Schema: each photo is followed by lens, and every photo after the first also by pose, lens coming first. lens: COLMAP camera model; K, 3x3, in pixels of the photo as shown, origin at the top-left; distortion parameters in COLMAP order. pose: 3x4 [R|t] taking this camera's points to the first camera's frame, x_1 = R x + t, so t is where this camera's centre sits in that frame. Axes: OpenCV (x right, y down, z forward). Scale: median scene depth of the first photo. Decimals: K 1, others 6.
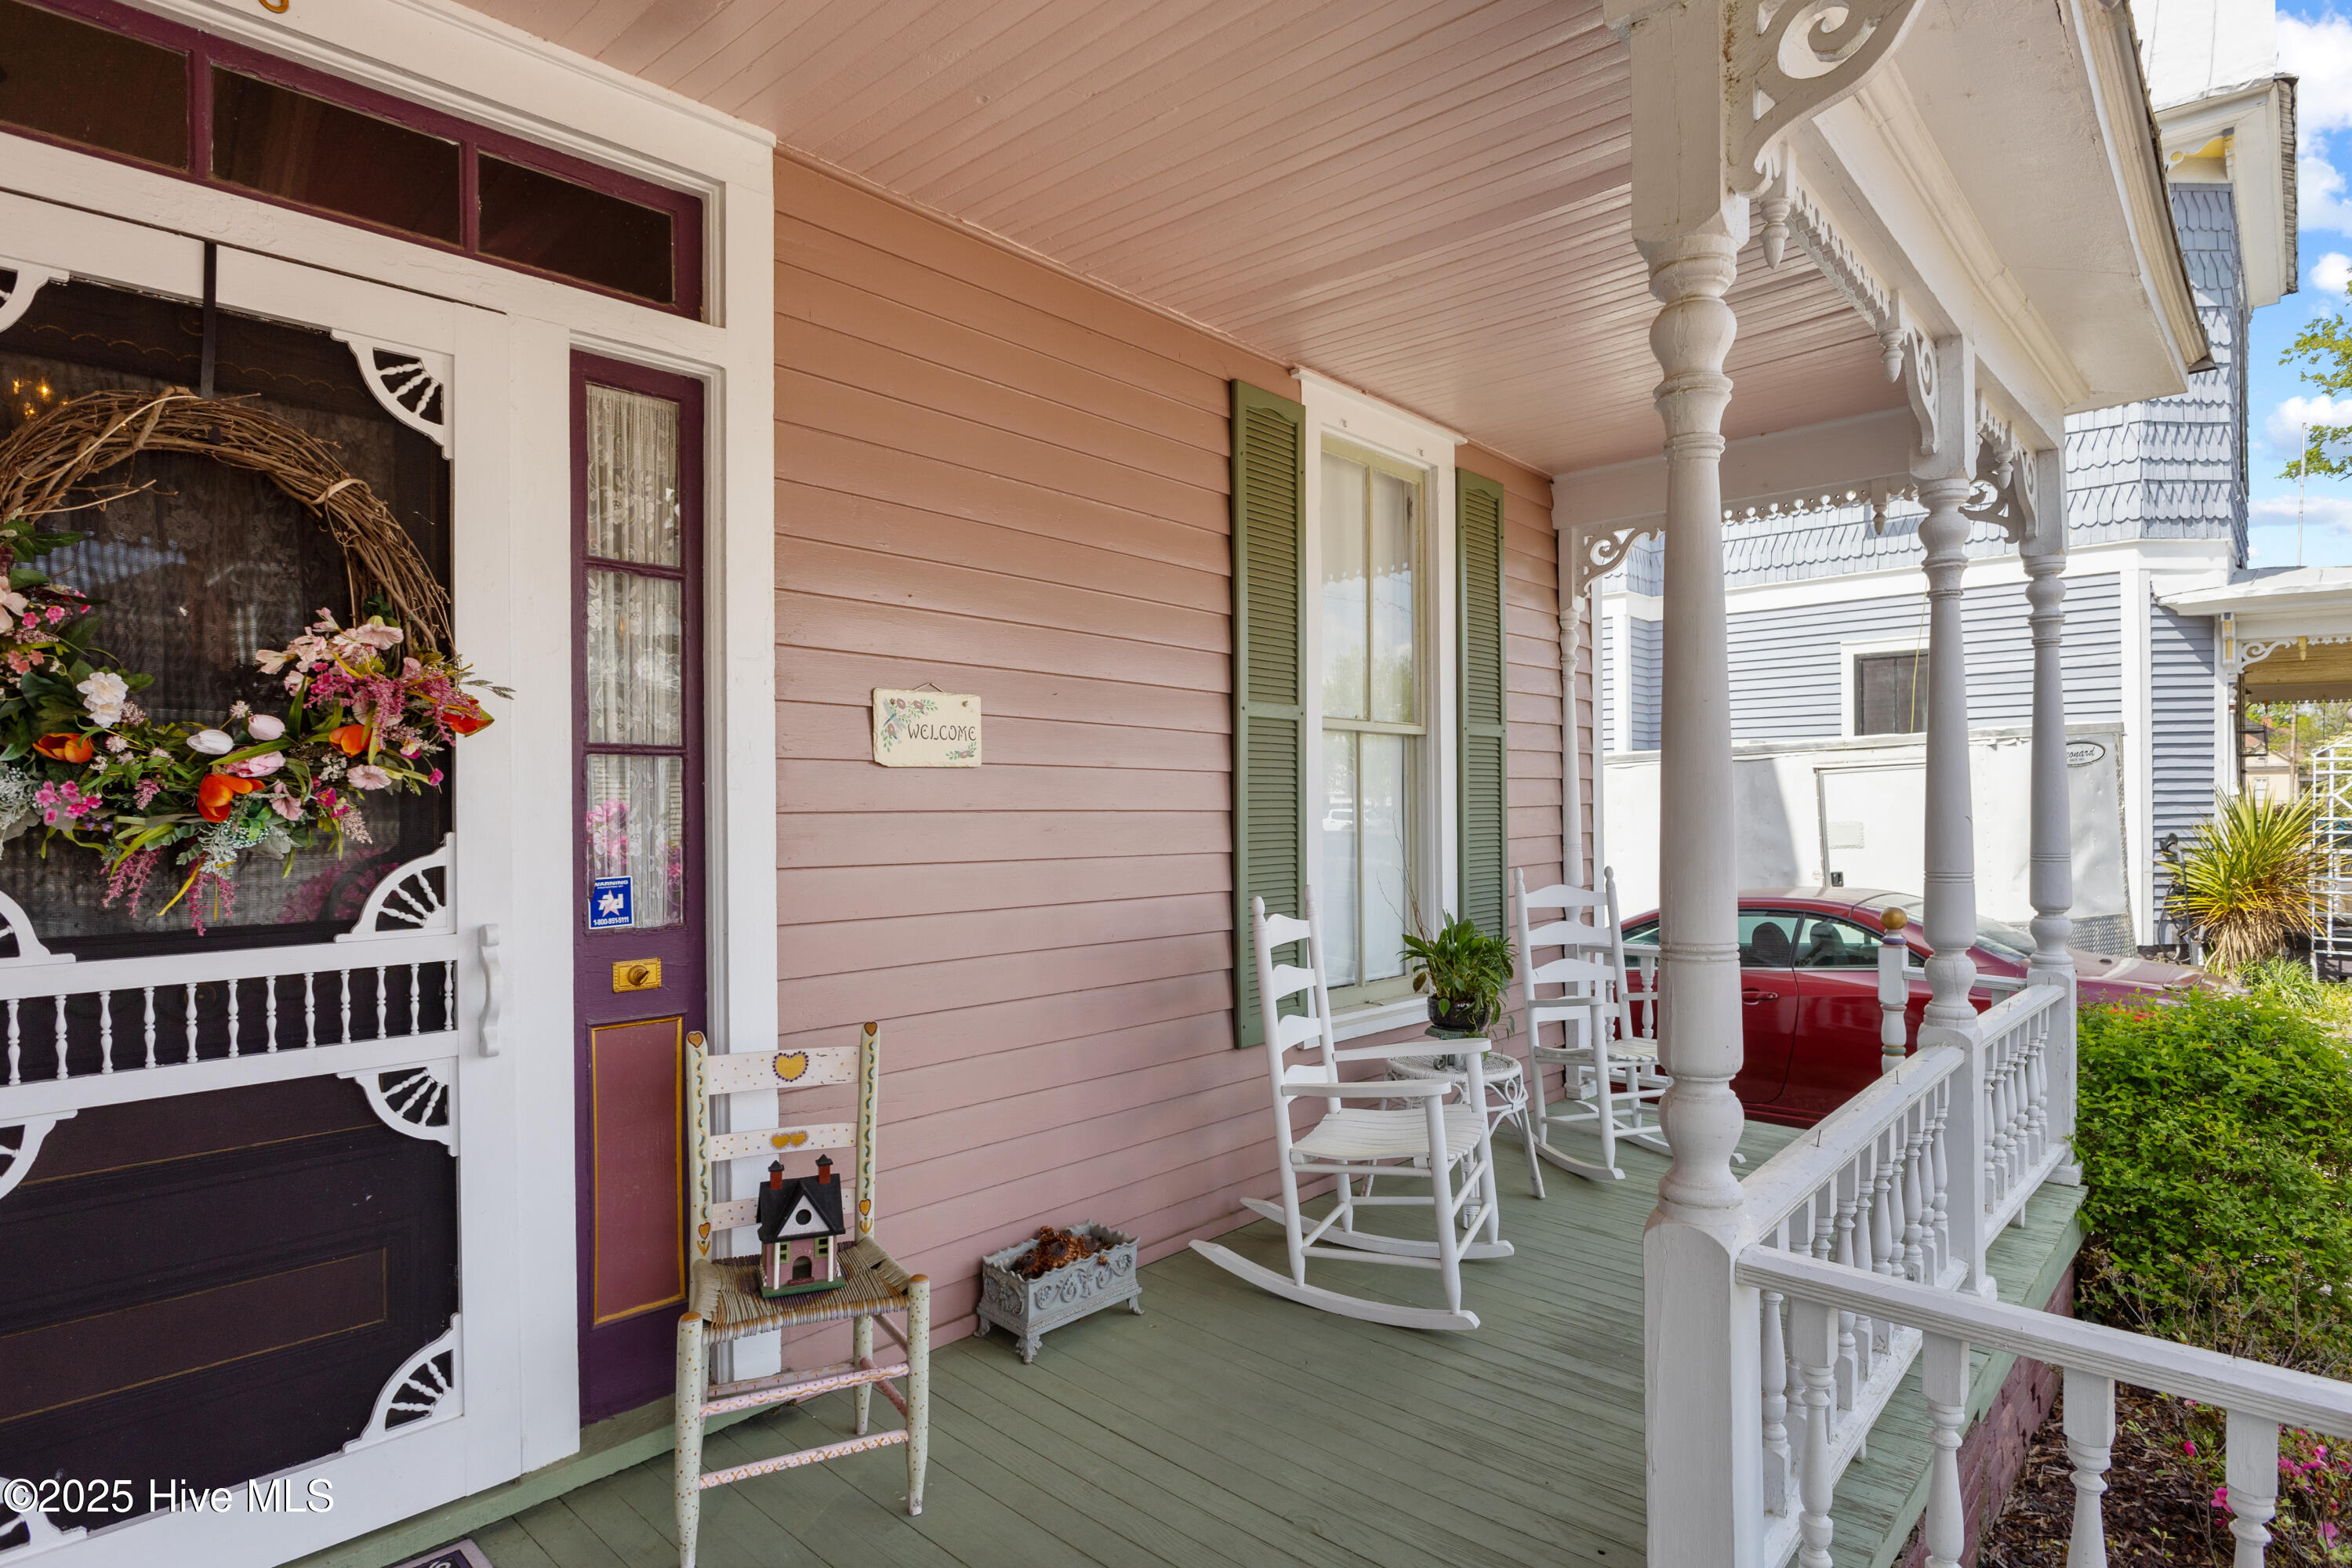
lens RADIAL K [[1243.1, 0, 1173.3], [0, 1243.1, 798.4], [0, 0, 1]] dist [-0.003583, -0.001019]
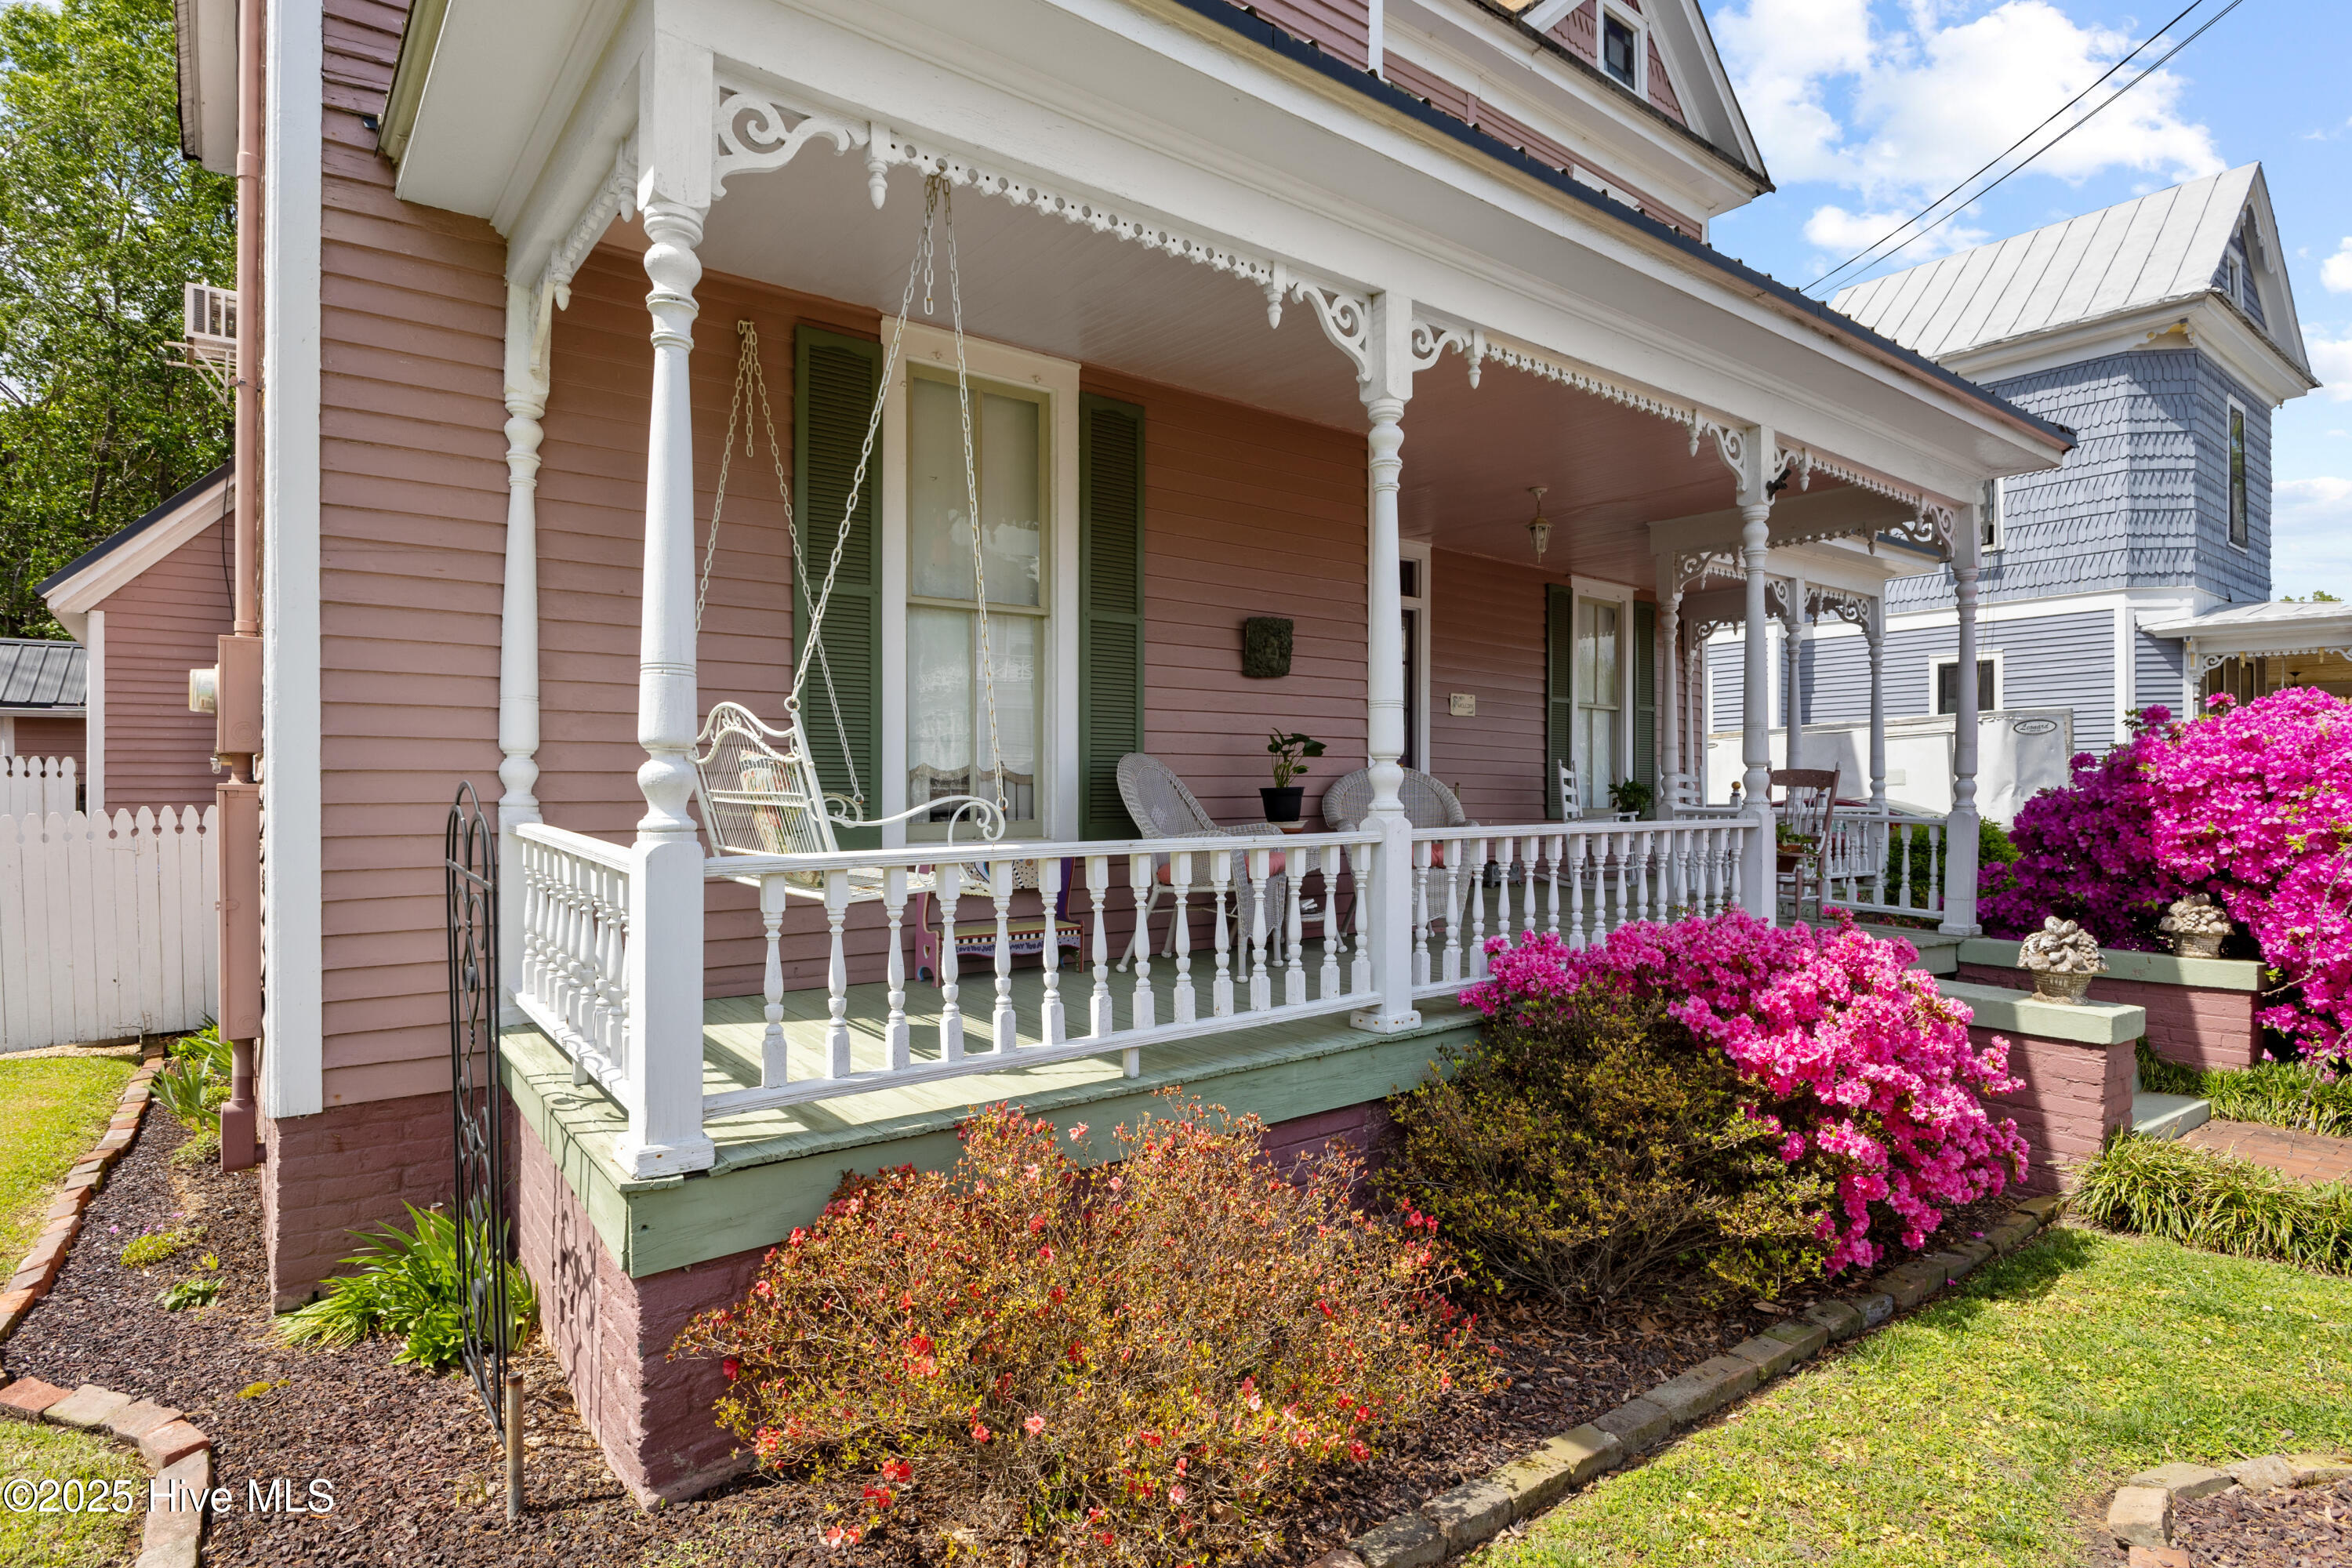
lens RADIAL K [[1243.1, 0, 1177.0], [0, 1243.1, 787.6], [0, 0, 1]] dist [-0.003583, -0.001019]
pose [[0.986712, 0.009245, -0.162217, -0.203307], [-0.010120, 0.999938, -0.004567, 0.095101], [0.162164, 0.006148, 0.986745, -1.220180]]
